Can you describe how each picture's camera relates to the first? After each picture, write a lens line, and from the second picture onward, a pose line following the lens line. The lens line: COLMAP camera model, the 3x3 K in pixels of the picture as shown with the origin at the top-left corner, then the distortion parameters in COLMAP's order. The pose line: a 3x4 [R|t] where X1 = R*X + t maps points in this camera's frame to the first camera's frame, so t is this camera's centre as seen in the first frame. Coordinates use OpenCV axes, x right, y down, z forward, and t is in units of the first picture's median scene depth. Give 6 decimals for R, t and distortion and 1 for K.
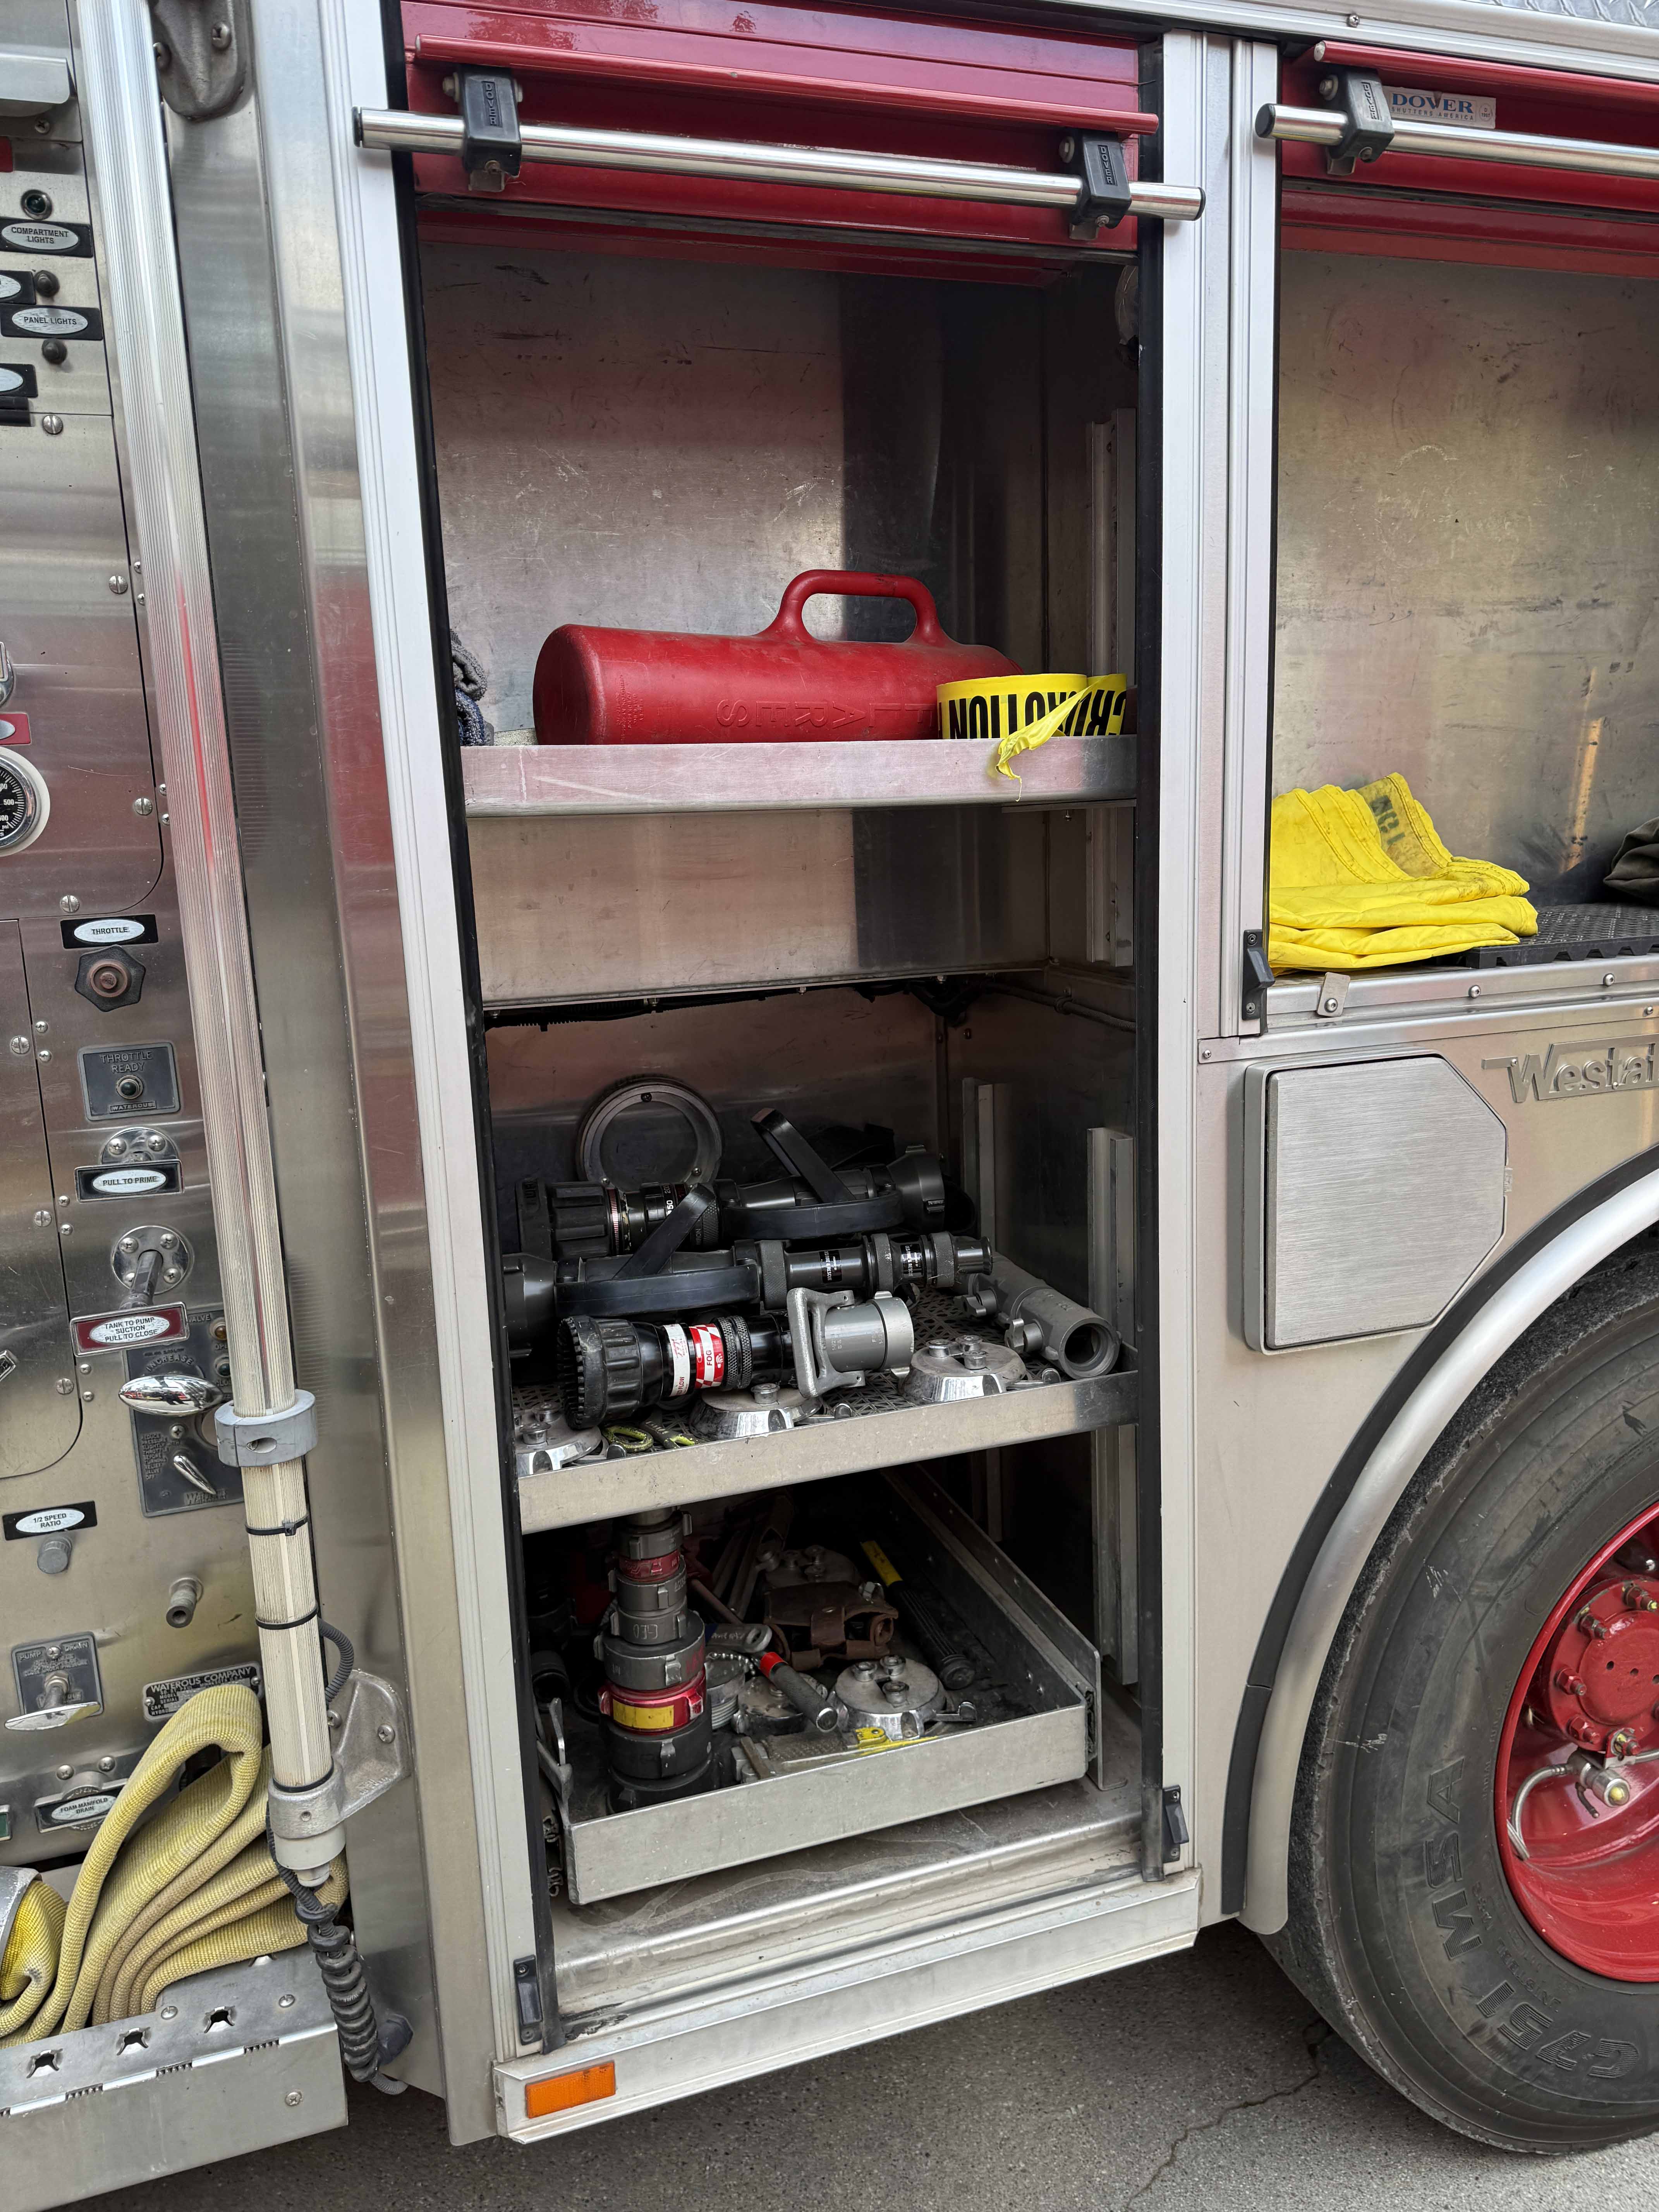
lens RADIAL K [[1569.8, 0, 827.7], [0, 1569.8, 1078.8], [0, 0, 1]] dist [0.009685, -0.033407]
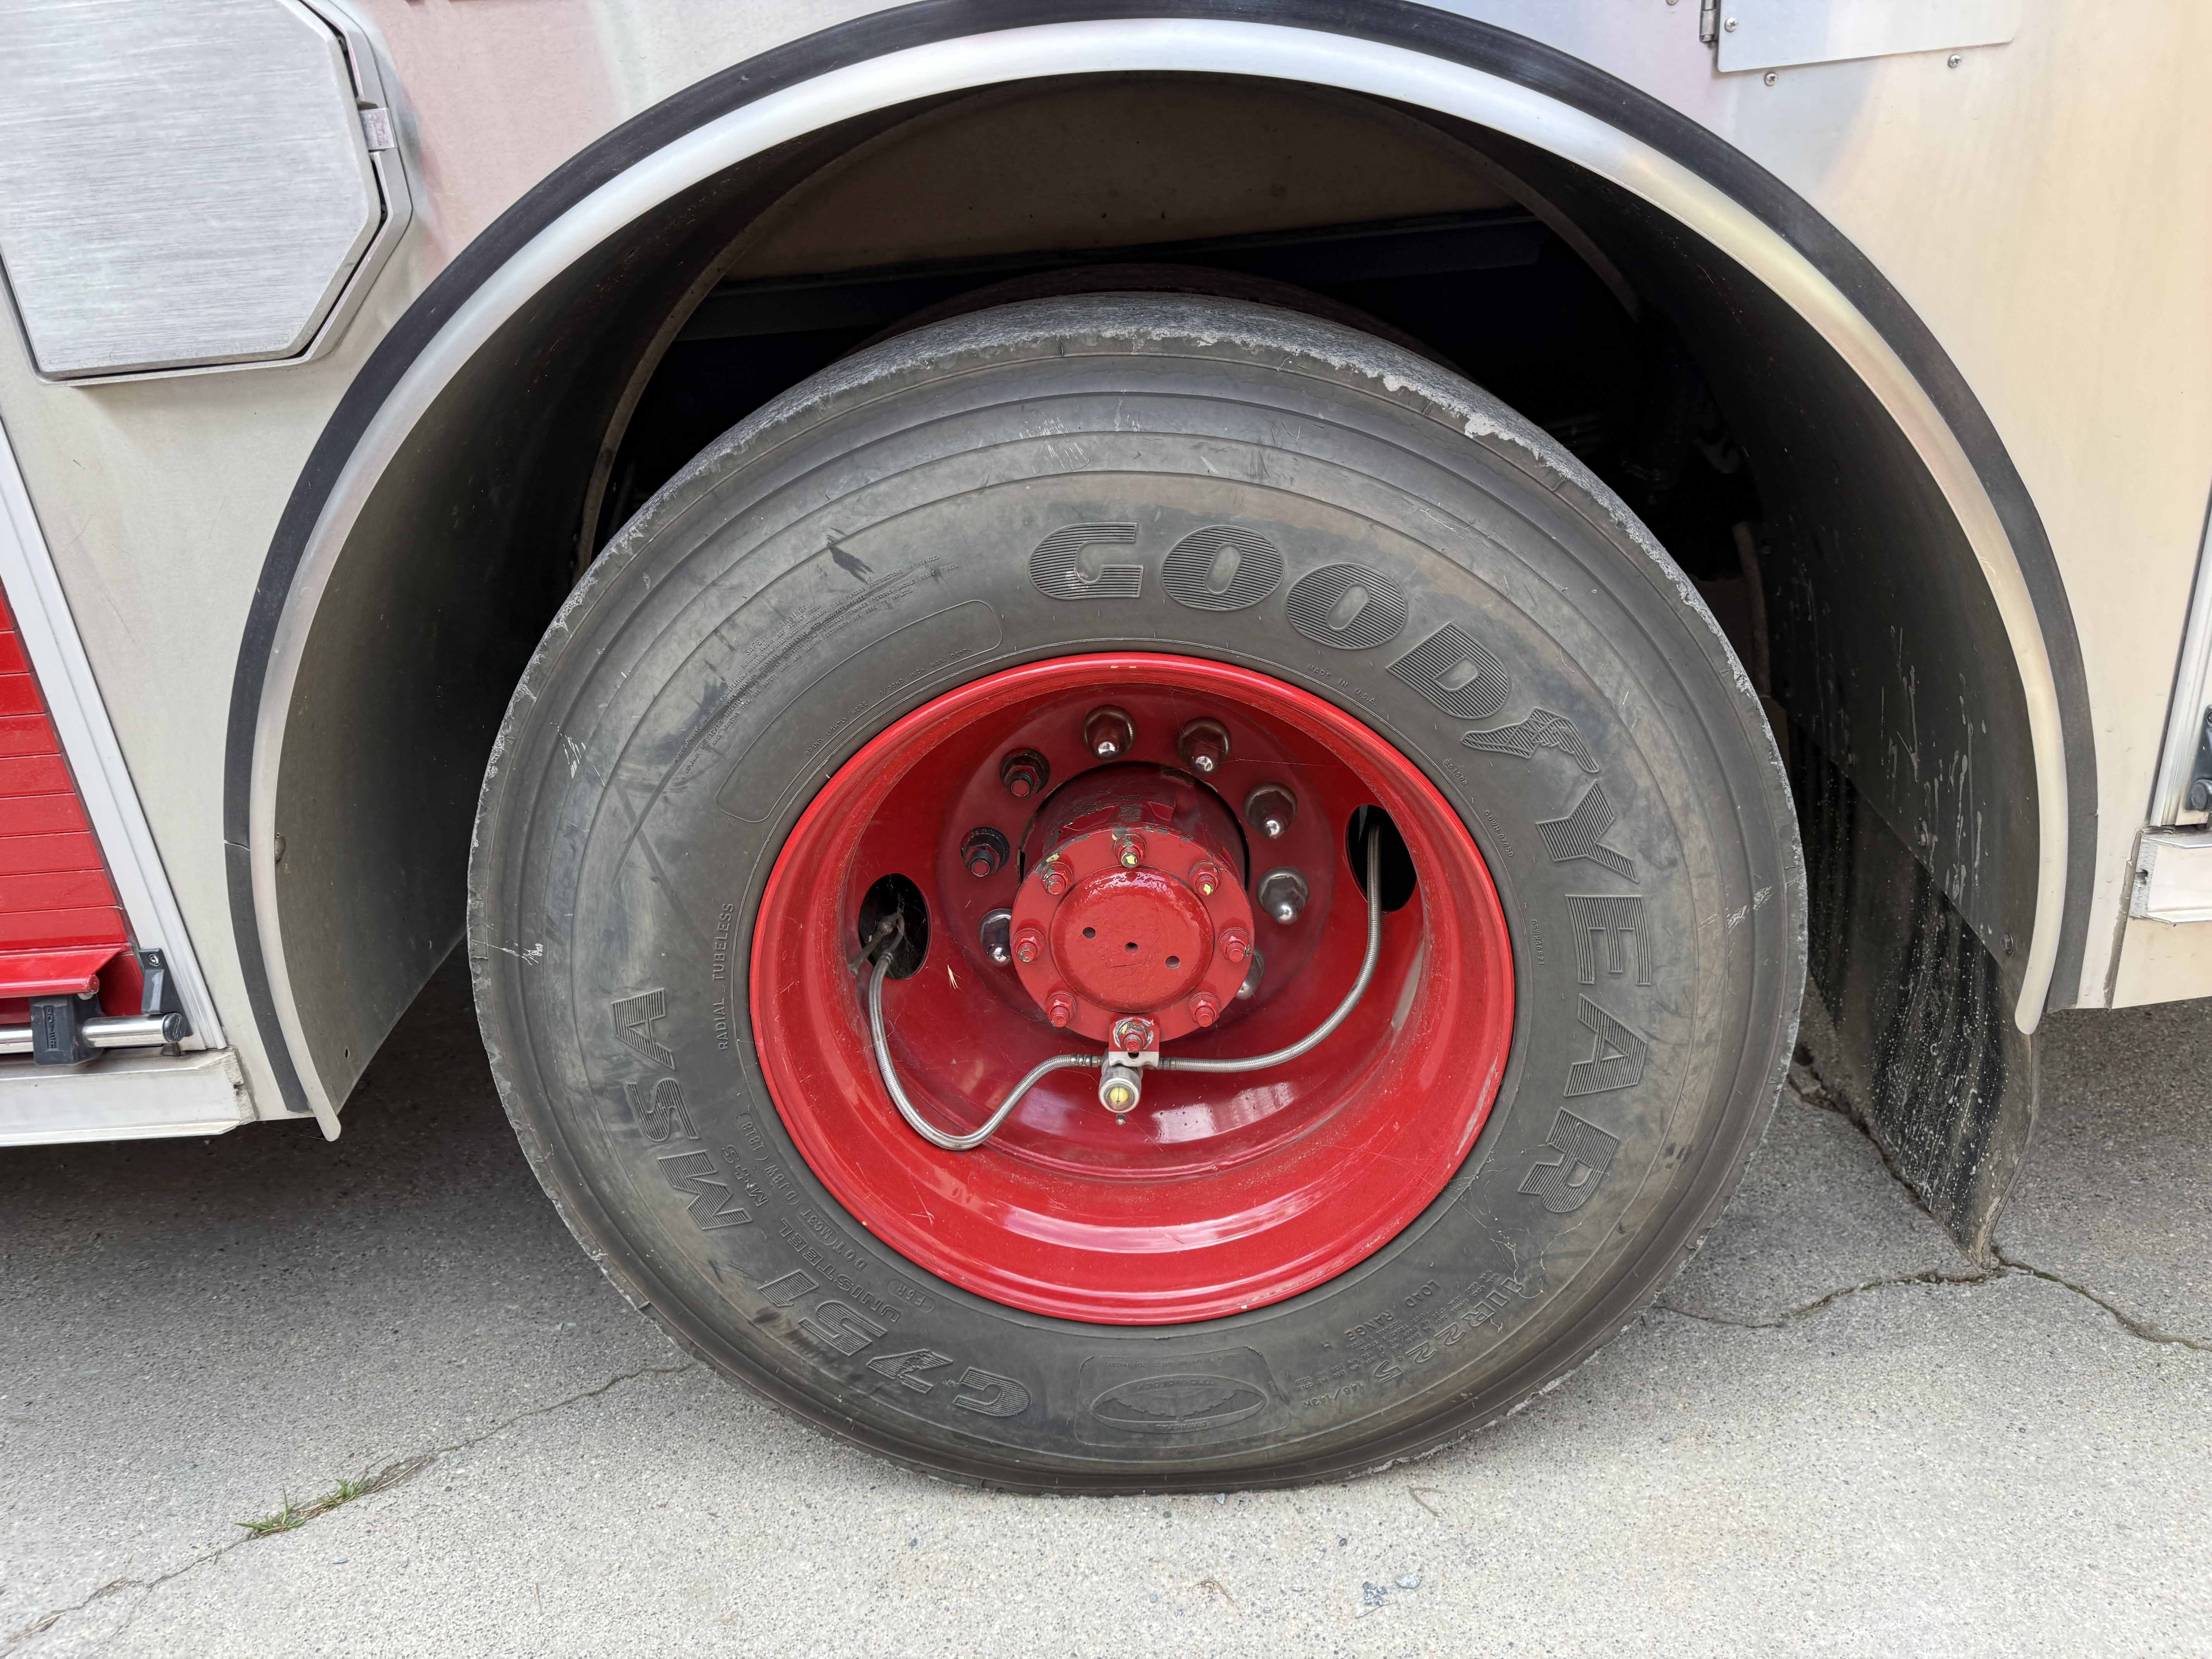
lens RADIAL K [[1559.1, 0, 1106.8], [0, 1559.1, 815.9], [0, 0, 1]] dist [0.022574, -0.039478]
pose [[0.947563, 0.097012, -0.304487, 0.844871], [-0.015962, 0.965987, 0.258097, 0.150409], [0.319169, -0.239703, 0.916883, 0.391394]]
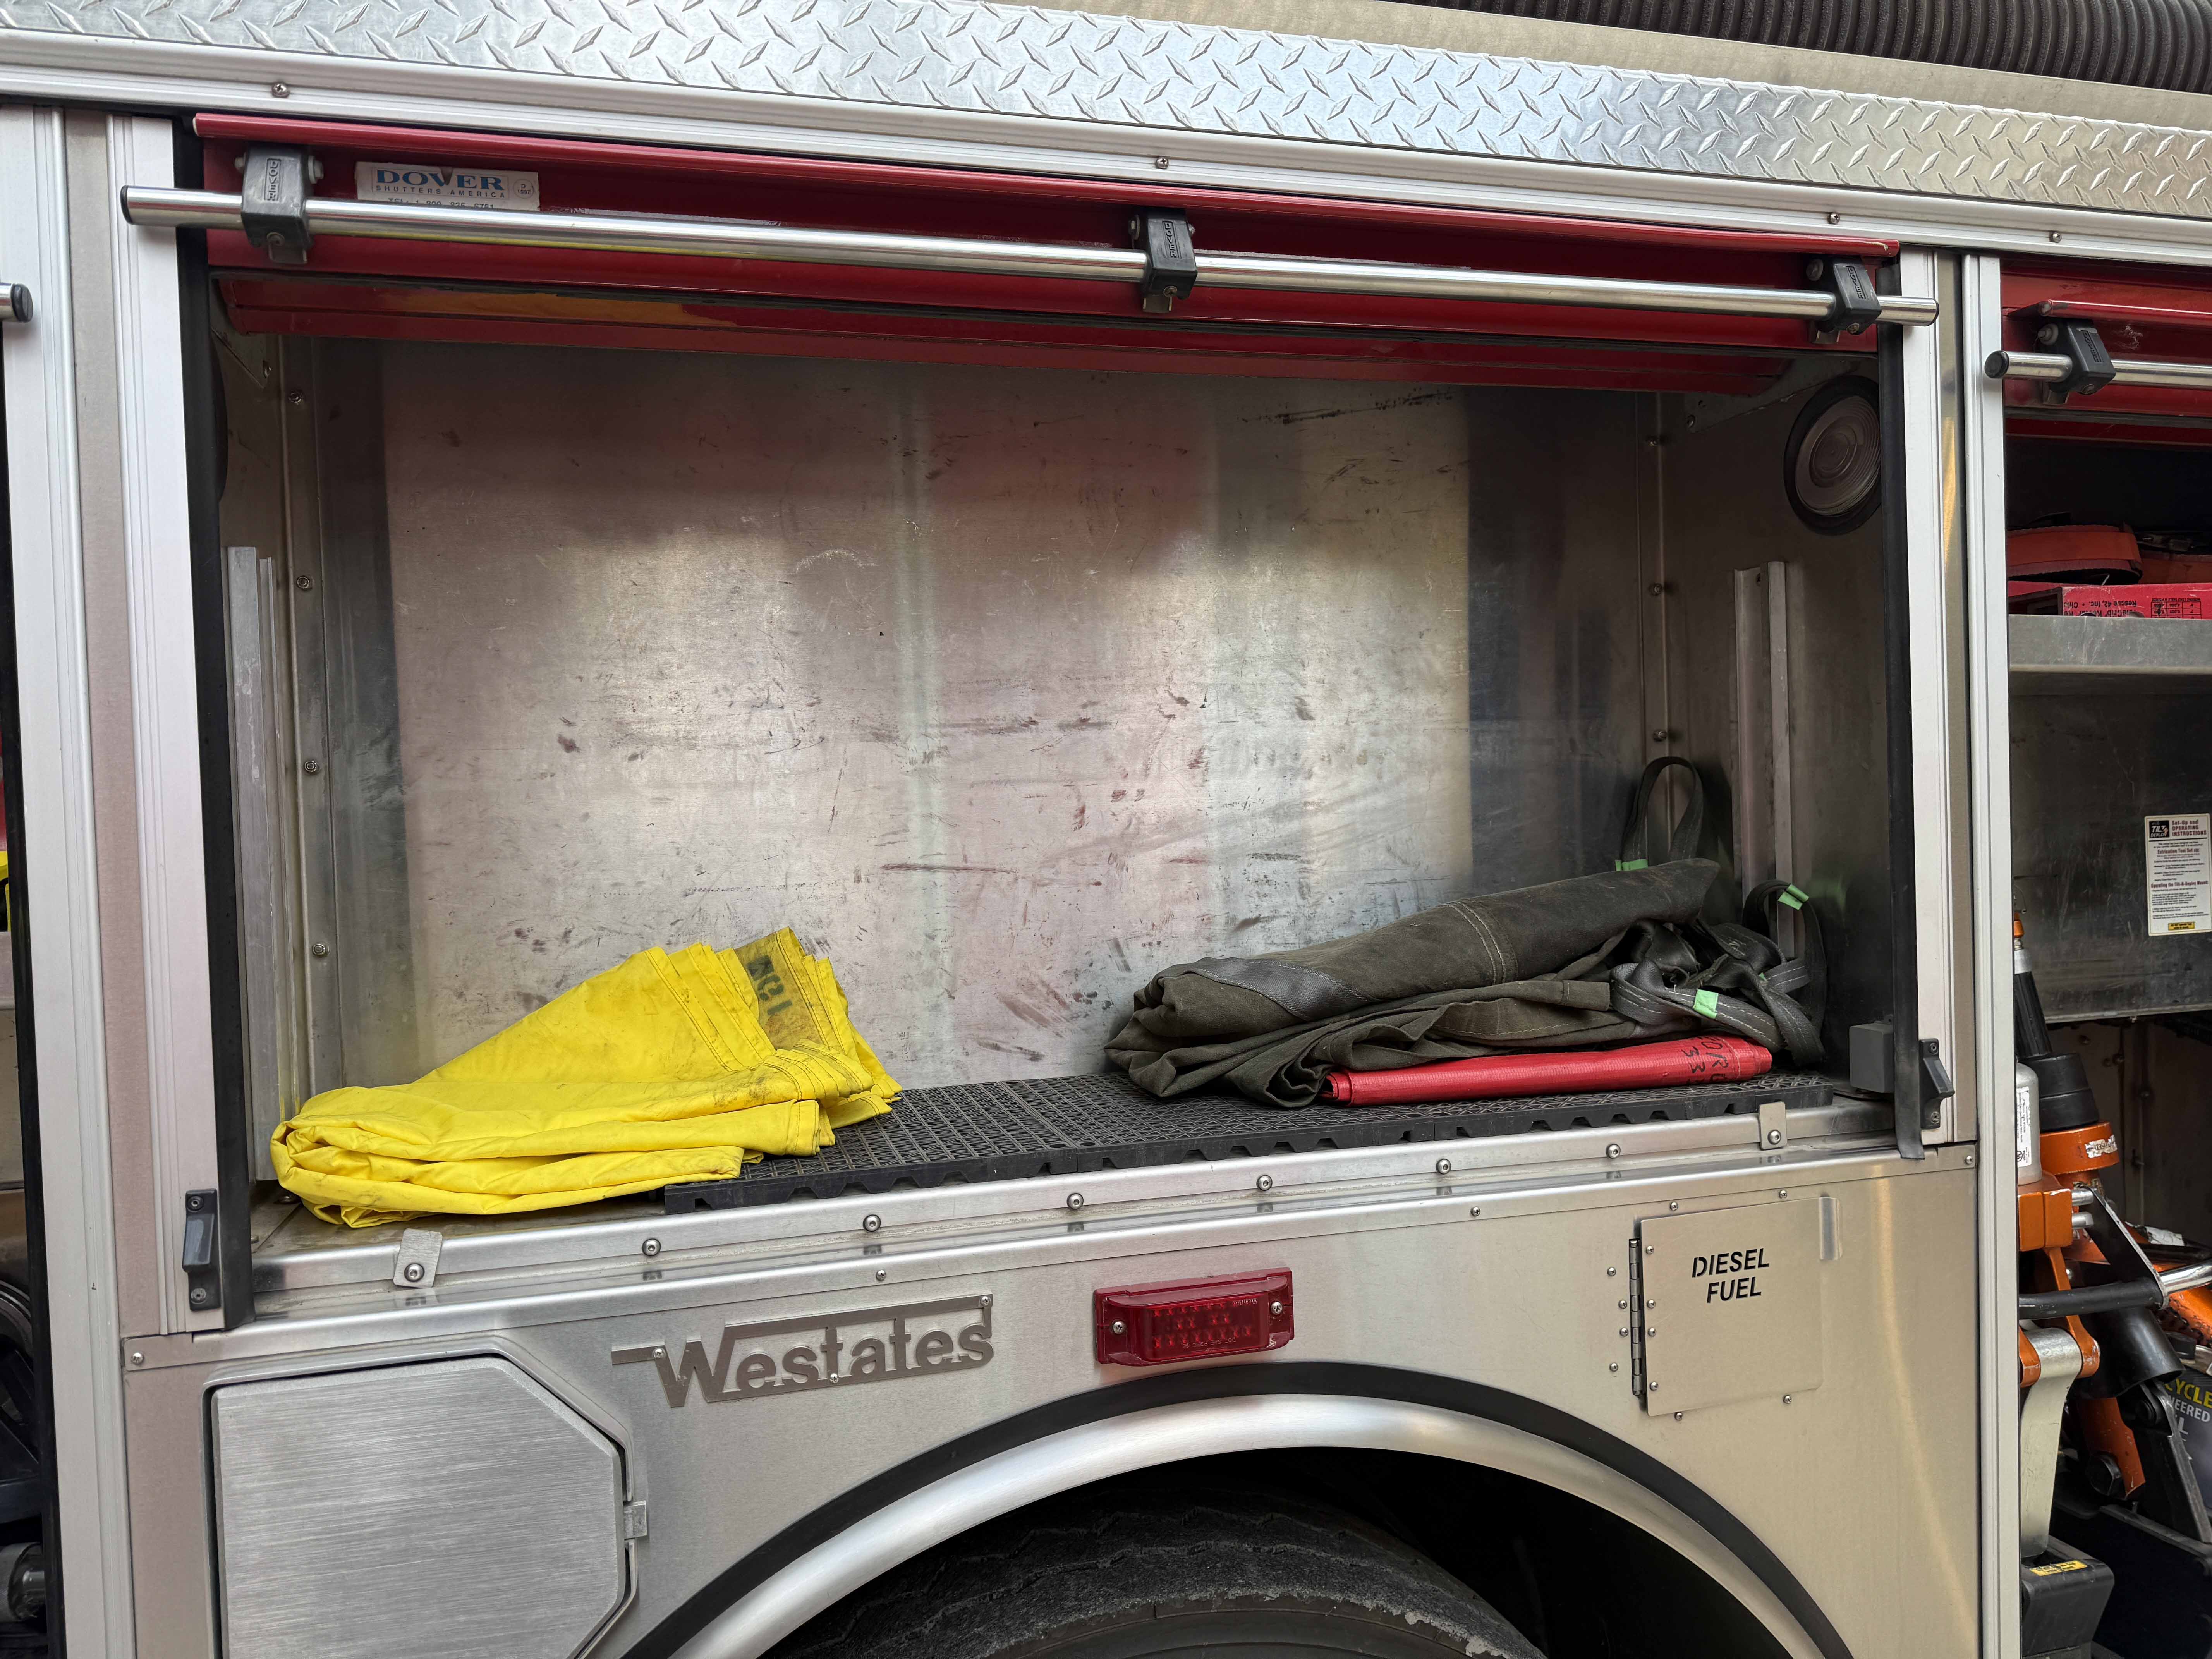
lens RADIAL K [[1559.1, 0, 1106.8], [0, 1559.1, 815.9], [0, 0, 1]] dist [0.022574, -0.039478]
pose [[0.999774, 0.010259, -0.018623, 0.596540], [-0.013315, 0.984965, -0.172239, -0.123716], [0.016576, 0.172448, 0.984879, 0.198308]]
